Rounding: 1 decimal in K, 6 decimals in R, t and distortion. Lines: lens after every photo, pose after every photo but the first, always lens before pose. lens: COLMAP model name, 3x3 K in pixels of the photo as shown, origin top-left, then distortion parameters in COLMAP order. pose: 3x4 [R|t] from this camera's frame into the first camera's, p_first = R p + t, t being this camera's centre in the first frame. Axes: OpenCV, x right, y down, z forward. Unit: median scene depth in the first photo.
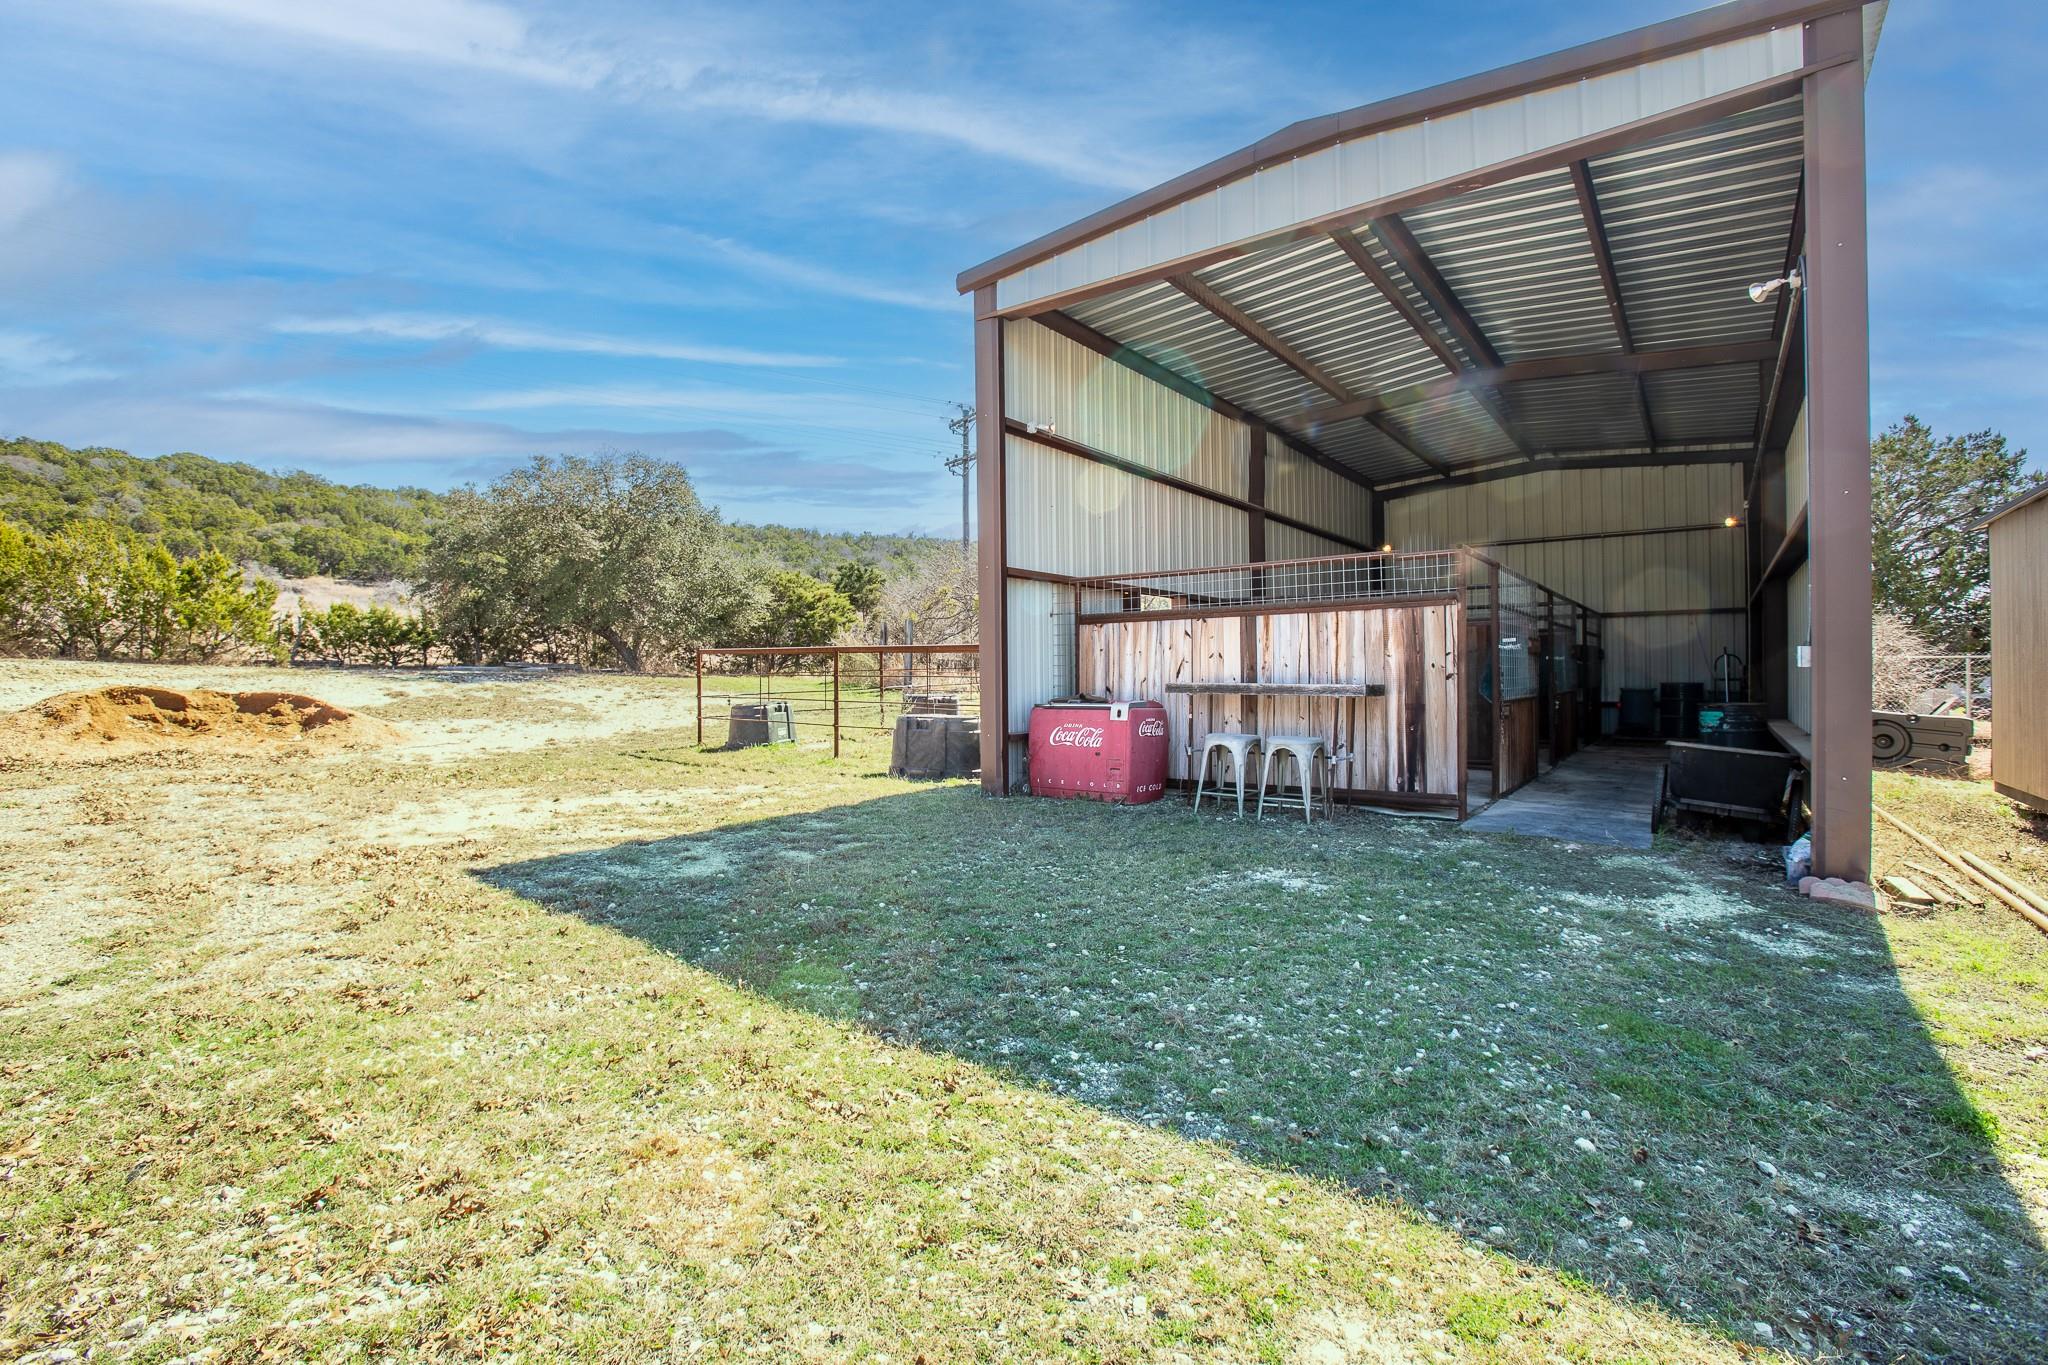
lens RADIAL K [[939.7, 0, 1024.0], [0, 939.7, 682.5], [0, 0, 1]] dist [-0.080400, 0.032681]
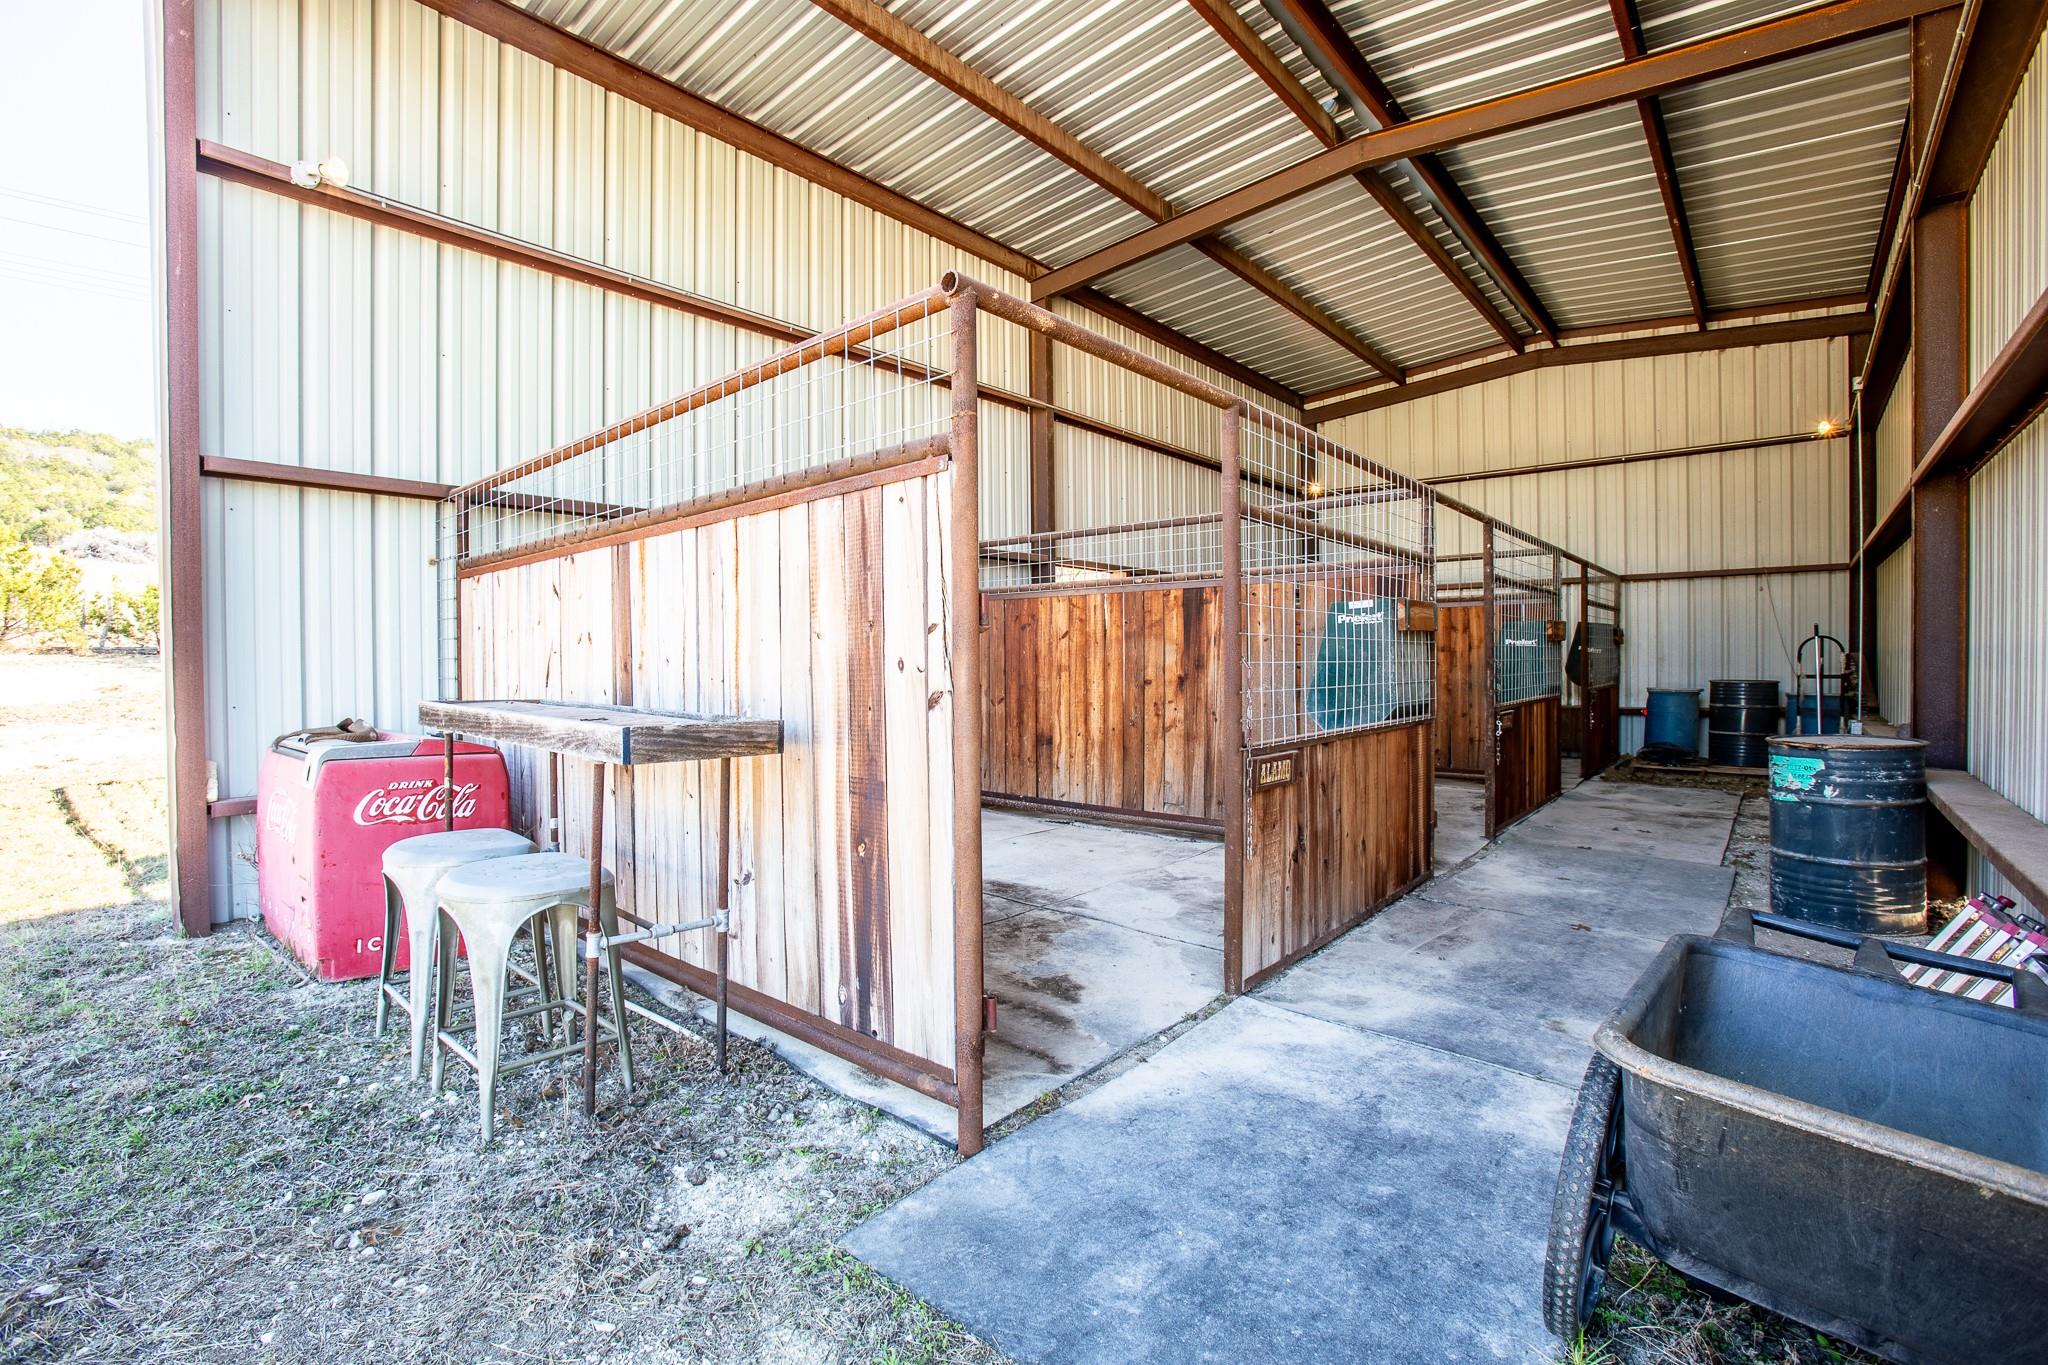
lens RADIAL K [[939.7, 0, 1024.0], [0, 939.7, 682.5], [0, 0, 1]] dist [-0.080400, 0.032681]
pose [[0.998577, 0.001178, -0.053309, 0.247517], [-0.000327, 0.999873, 0.015955, -0.008603], [0.053321, -0.015915, 0.998451, 0.331446]]
